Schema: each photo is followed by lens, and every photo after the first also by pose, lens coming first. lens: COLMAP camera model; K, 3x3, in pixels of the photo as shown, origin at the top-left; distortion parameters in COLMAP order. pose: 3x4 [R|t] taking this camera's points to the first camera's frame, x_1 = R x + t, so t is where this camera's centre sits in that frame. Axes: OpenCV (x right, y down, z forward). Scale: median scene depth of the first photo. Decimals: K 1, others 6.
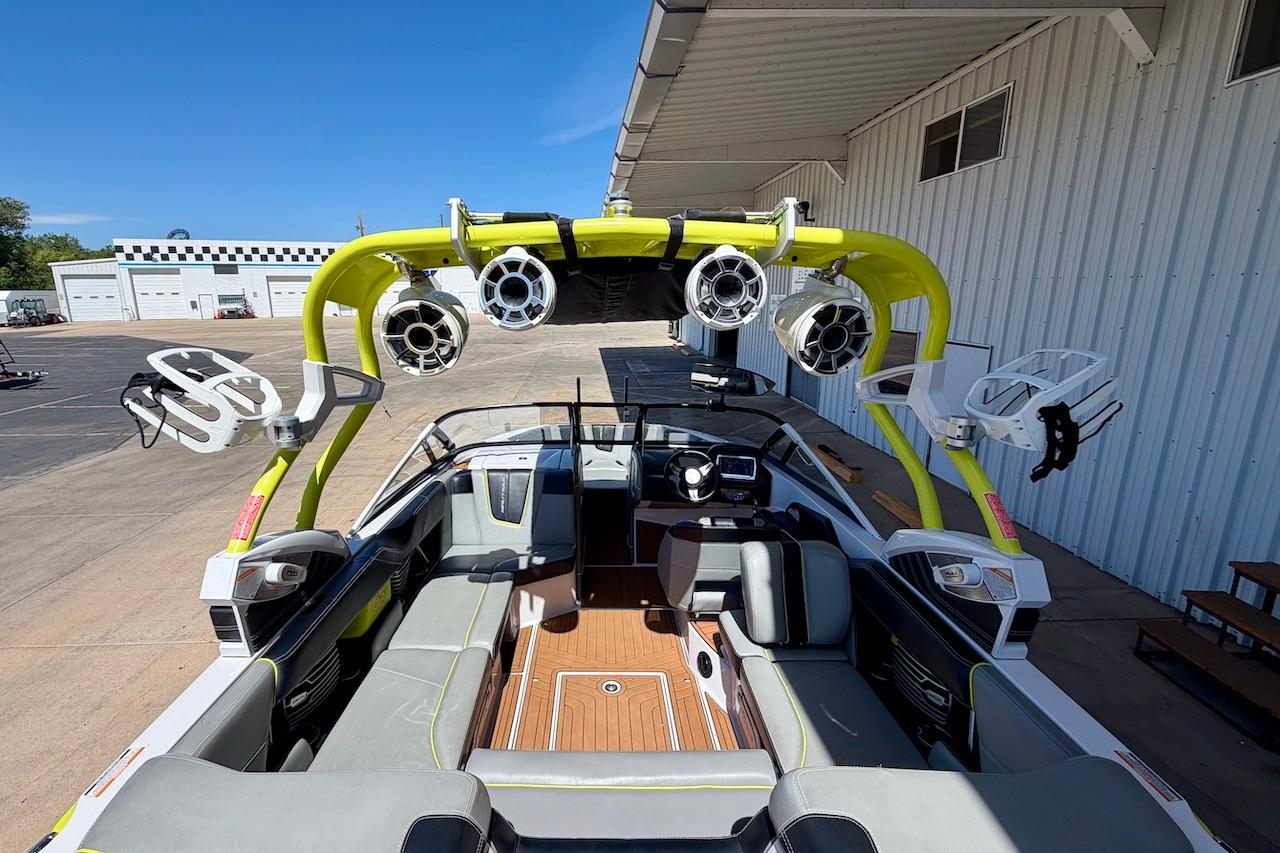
lens RADIAL K [[542.5, 0, 595.7], [0, 542.5, 409.1], [0, 0, 1]] dist [0.009435, -0.000460]
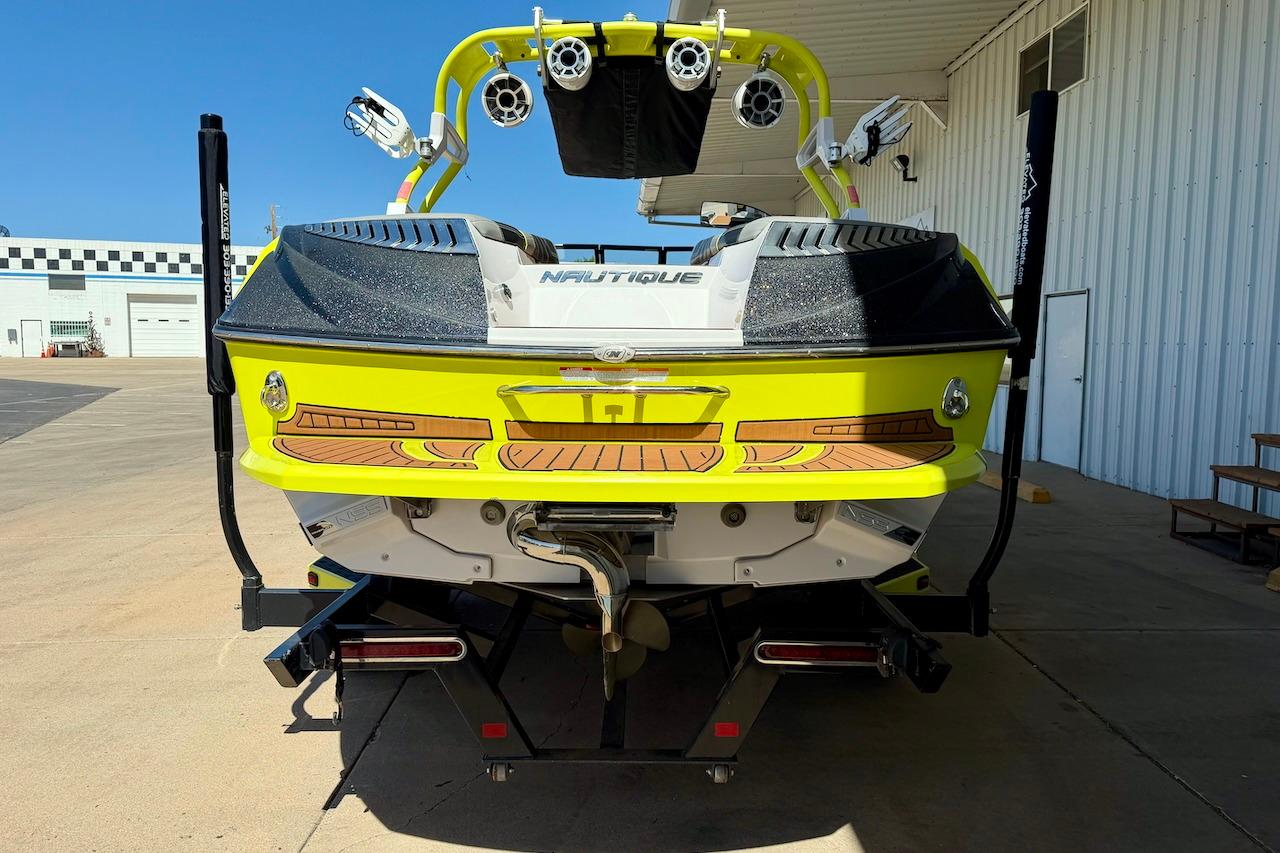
lens RADIAL K [[905.1, 0, 640.0], [0, 905.1, 426.5], [0, 0, 1]] dist [0.066792, -0.072651]
pose [[0.999922, 0.011853, 0.003968, 0.021827], [-0.011224, 0.991148, -0.132286, 0.344672], [-0.005501, 0.132231, 0.991204, -0.454358]]
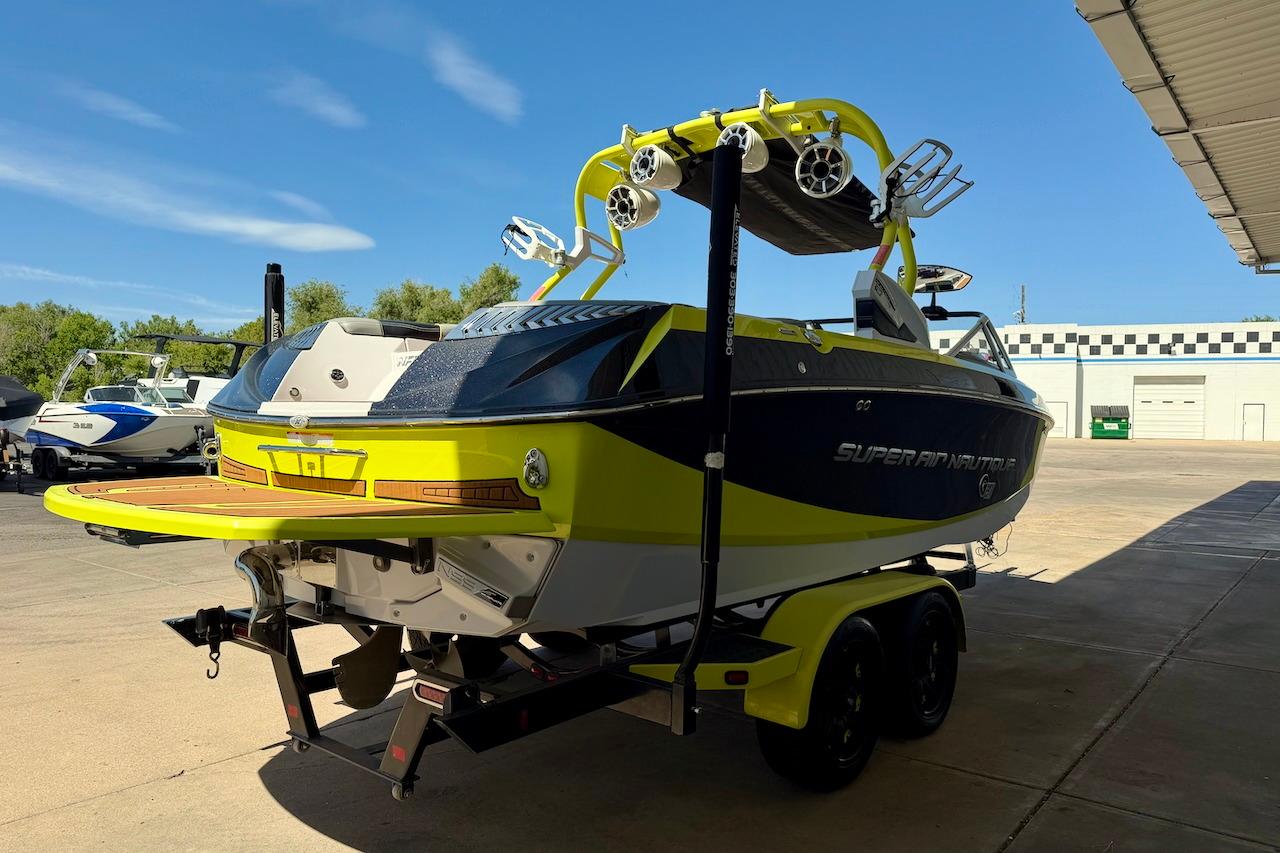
lens RADIAL K [[905.1, 0, 640.0], [0, 905.1, 426.5], [0, 0, 1]] dist [0.066792, -0.072651]
pose [[0.770370, 0.021374, -0.637239, 0.499515], [-0.155759, 0.975466, -0.155582, 0.312542], [0.618279, 0.219112, 0.754799, -0.331396]]
